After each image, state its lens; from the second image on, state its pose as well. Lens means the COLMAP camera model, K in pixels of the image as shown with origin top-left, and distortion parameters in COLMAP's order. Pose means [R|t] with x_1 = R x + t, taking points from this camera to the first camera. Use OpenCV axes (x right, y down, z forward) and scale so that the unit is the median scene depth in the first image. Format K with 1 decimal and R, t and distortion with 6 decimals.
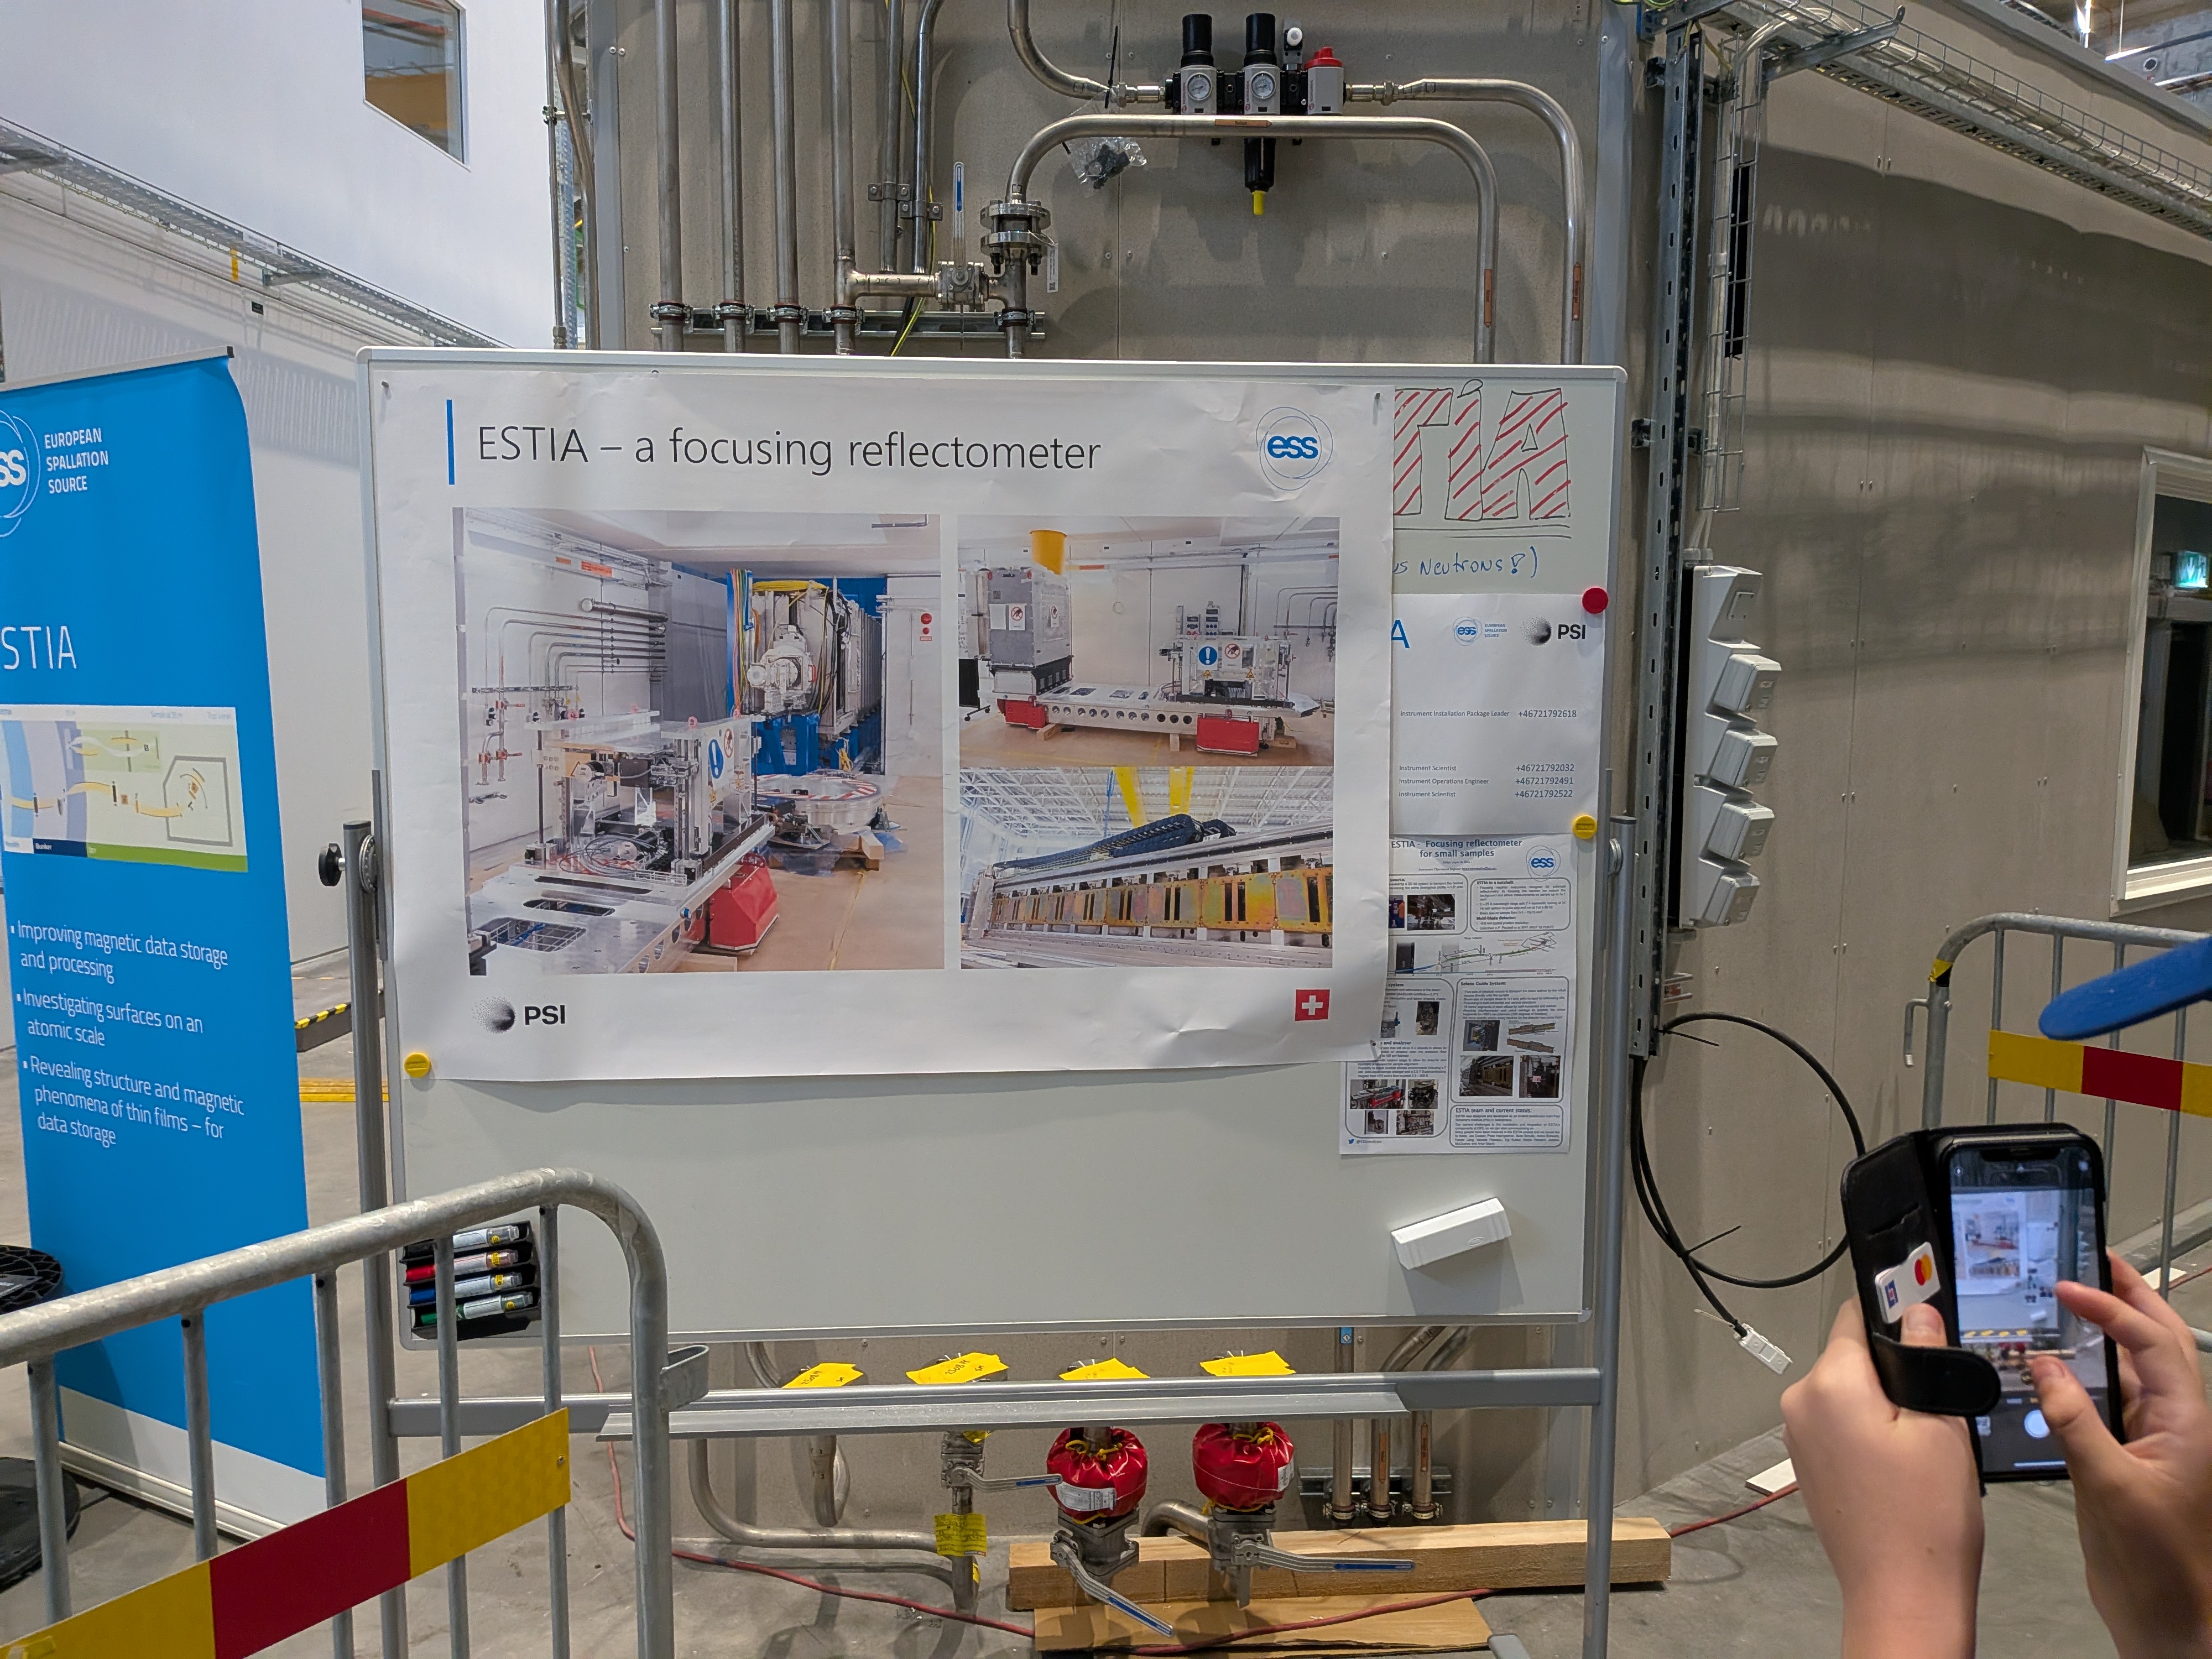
lens RADIAL K [[1576.3, 0, 1125.2], [0, 1576.3, 835.3], [0, 0, 1]] dist [0.086171, -0.148833]
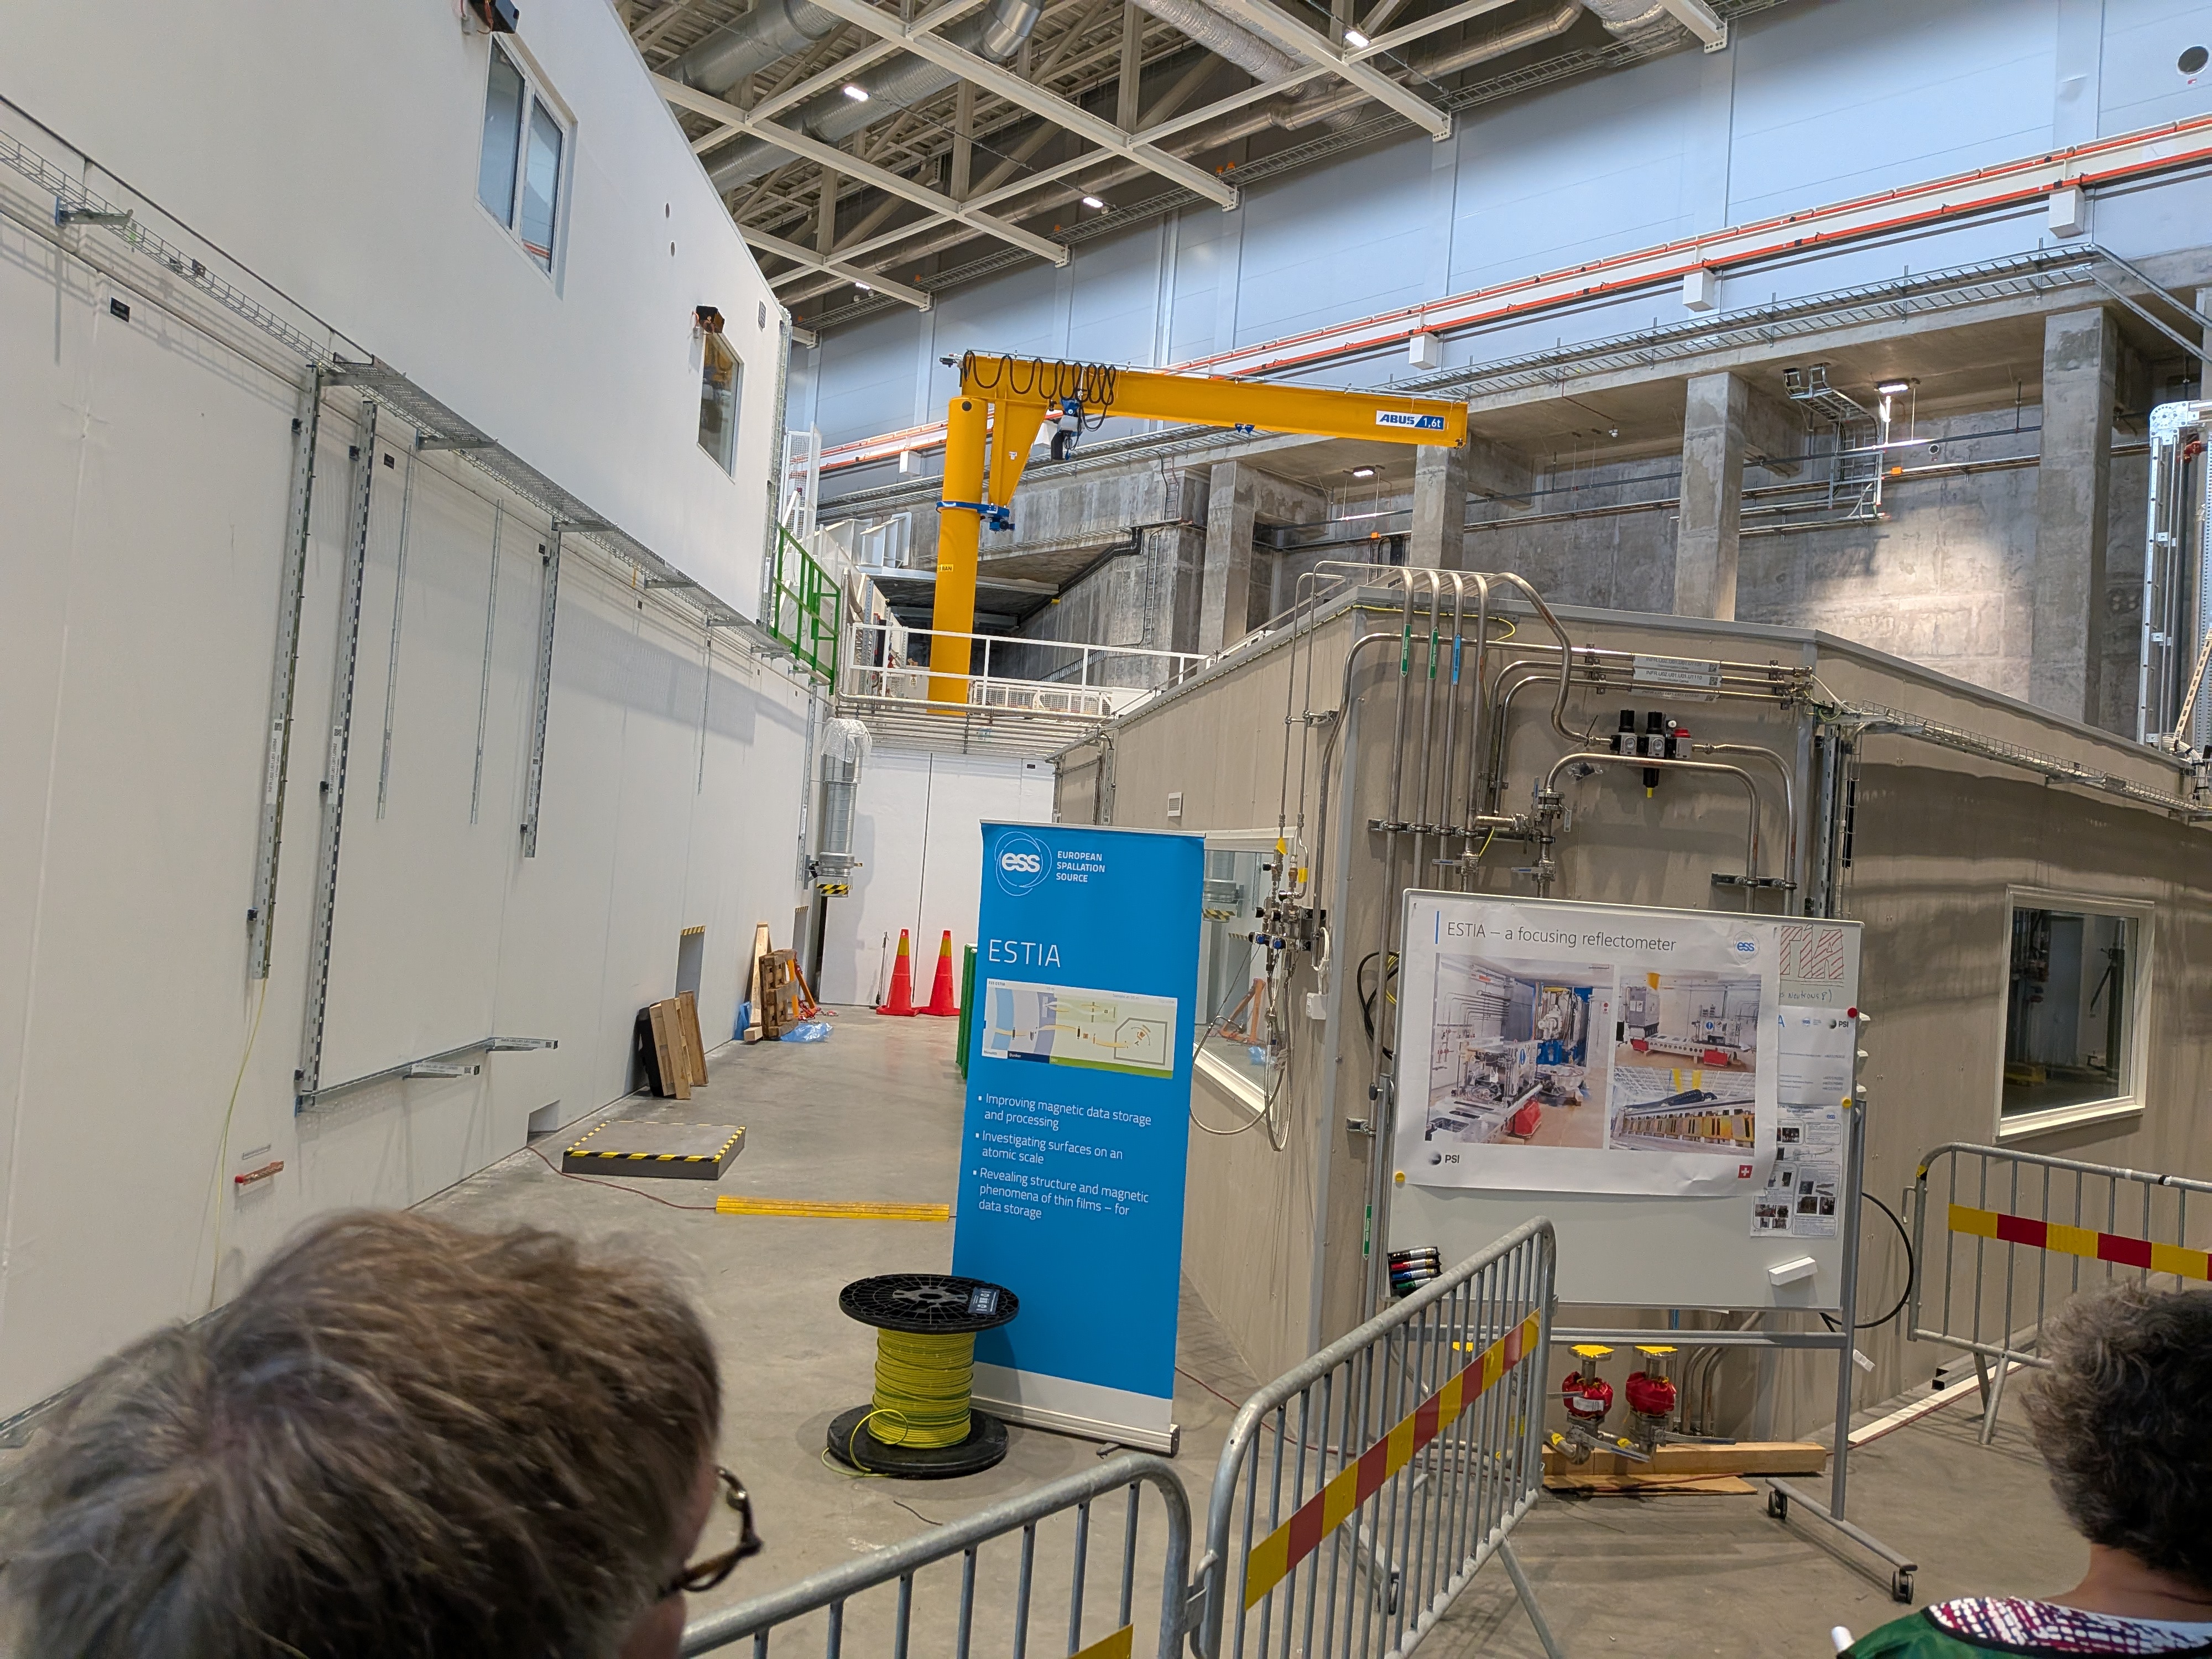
lens RADIAL K [[1524.7, 0, 1164.7], [0, 1524.7, 774.1], [0, 0, 1]] dist [0.002291, -0.007550]
pose [[0.991819, 0.077614, 0.101344, -1.068882], [-0.060813, 0.985330, -0.159457, -0.068162], [-0.112233, 0.151989, 0.981989, -1.322421]]
